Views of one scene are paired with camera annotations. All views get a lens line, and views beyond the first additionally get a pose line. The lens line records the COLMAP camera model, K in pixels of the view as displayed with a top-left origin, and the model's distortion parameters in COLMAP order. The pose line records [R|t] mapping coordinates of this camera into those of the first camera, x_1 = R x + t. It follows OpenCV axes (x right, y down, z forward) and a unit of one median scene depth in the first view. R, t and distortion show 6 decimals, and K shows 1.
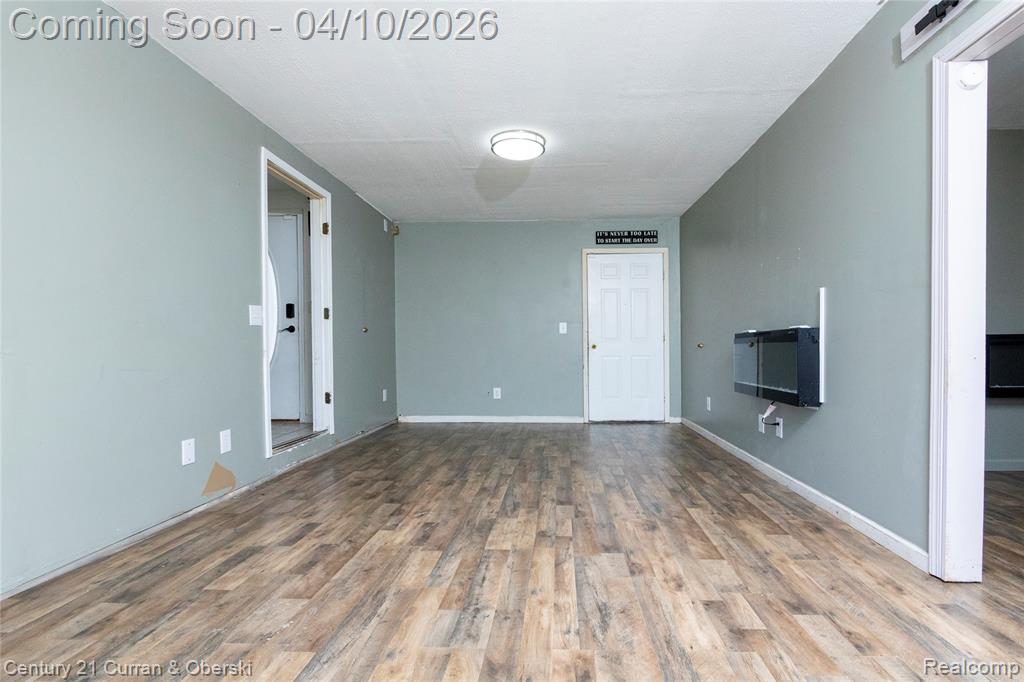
lens RADIAL K [[489.9, 0, 516.2], [0, 489.9, 349.6], [0, 0, 1]] dist [0.002455, -0.001141]
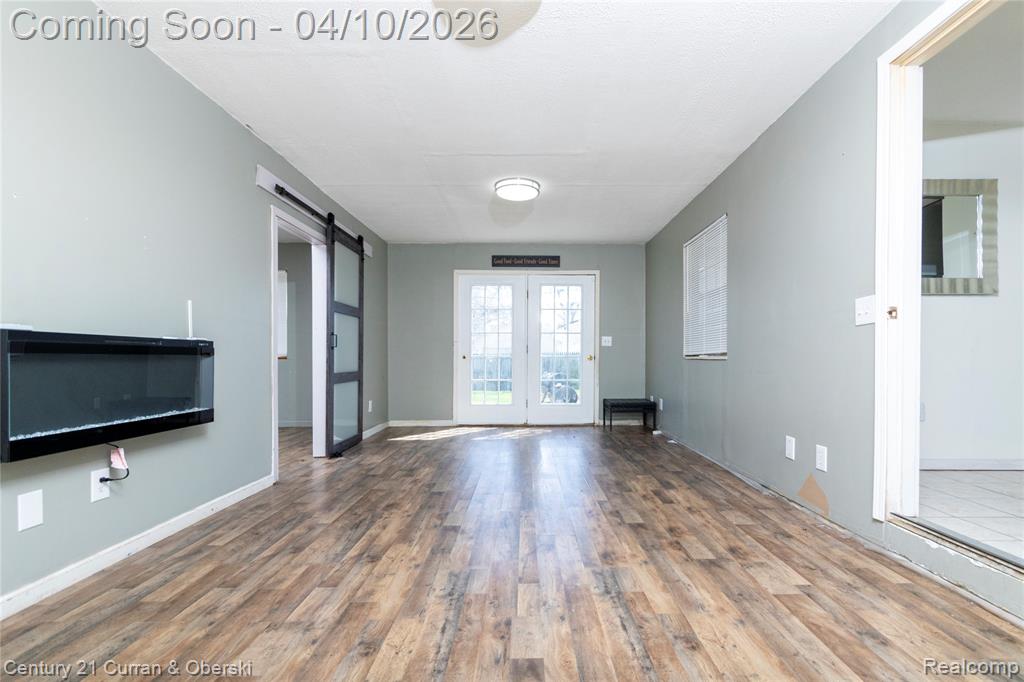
lens RADIAL K [[489.9, 0, 510.8], [0, 489.9, 349.4], [0, 0, 1]] dist [0.002455, -0.001141]
pose [[-0.998396, 0.007693, -0.056094, 0.036769], [0.008704, 0.999803, -0.017818, -0.003595], [0.055946, -0.018278, -0.998266, 1.950746]]
